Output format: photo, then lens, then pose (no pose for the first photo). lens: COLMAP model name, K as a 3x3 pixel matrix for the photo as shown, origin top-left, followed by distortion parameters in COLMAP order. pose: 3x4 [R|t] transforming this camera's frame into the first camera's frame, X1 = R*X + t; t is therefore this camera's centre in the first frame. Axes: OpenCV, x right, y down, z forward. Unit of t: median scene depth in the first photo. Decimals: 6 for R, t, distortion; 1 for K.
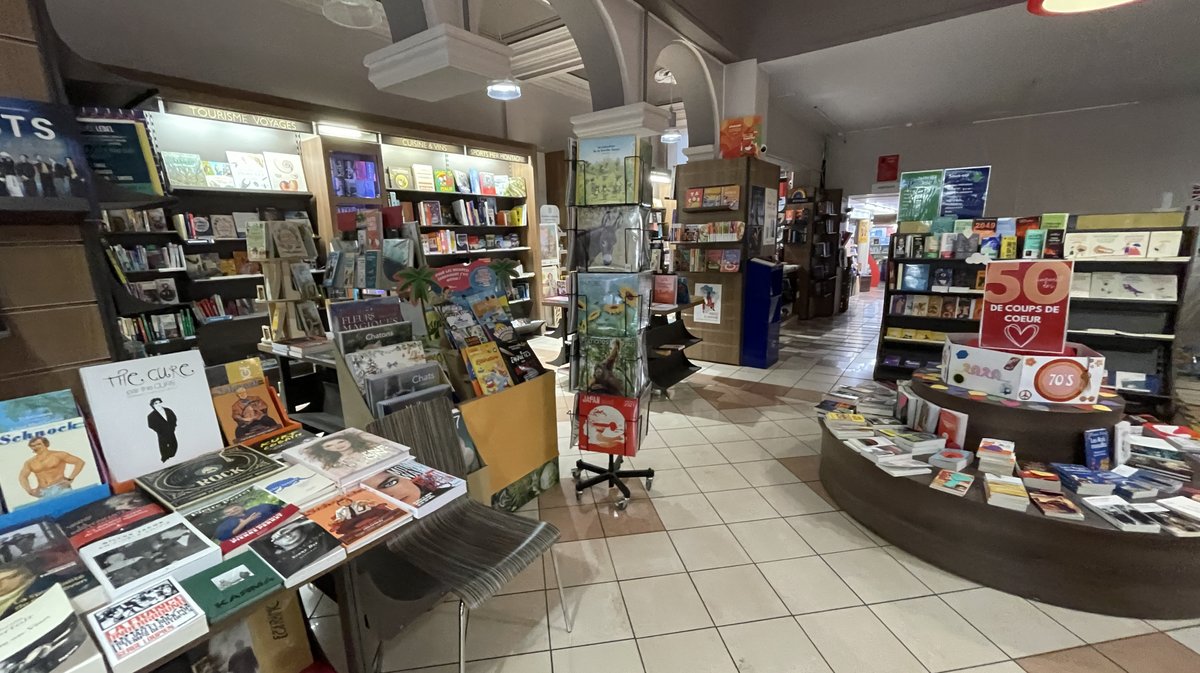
lens RADIAL K [[494.5, 0, 597.2], [0, 494.5, 340.1], [0, 0, 1]] dist [-0.001638, 0.001166]
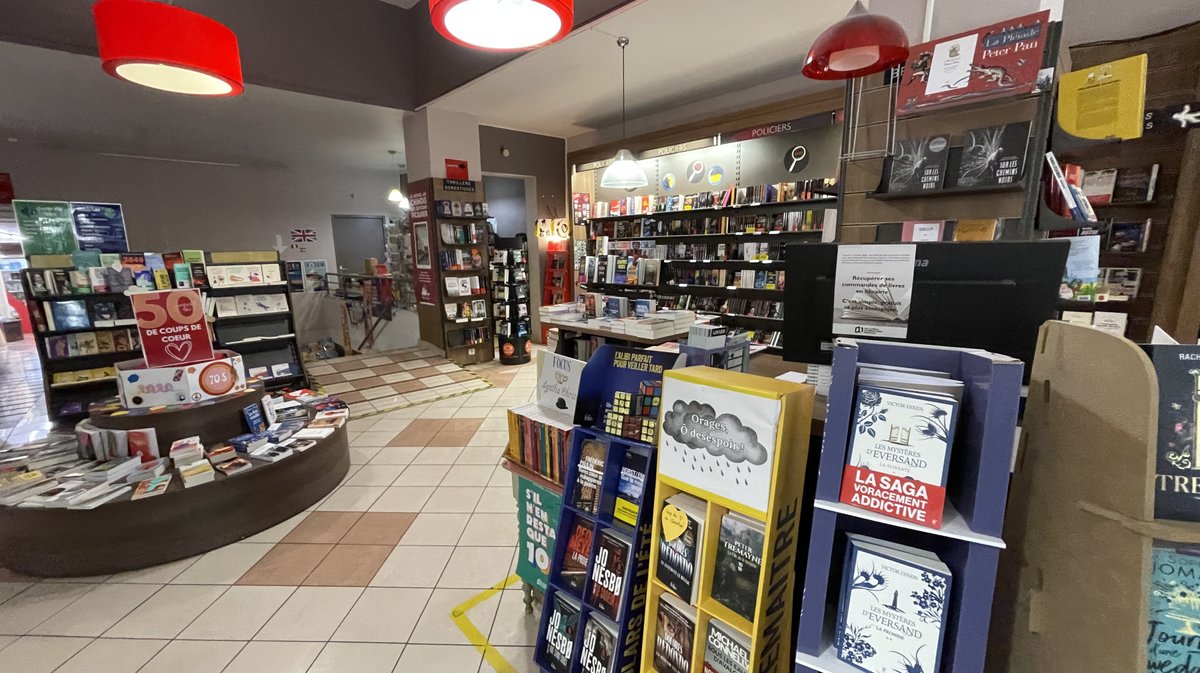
lens RADIAL K [[494.5, 0, 595.3], [0, 494.5, 341.3], [0, 0, 1]] dist [-0.001638, 0.001166]
pose [[0.206601, -0.161854, 0.964945, -0.100252], [0.215333, 0.969564, 0.116524, 0.044531], [-0.954436, 0.183711, 0.235166, -0.265100]]
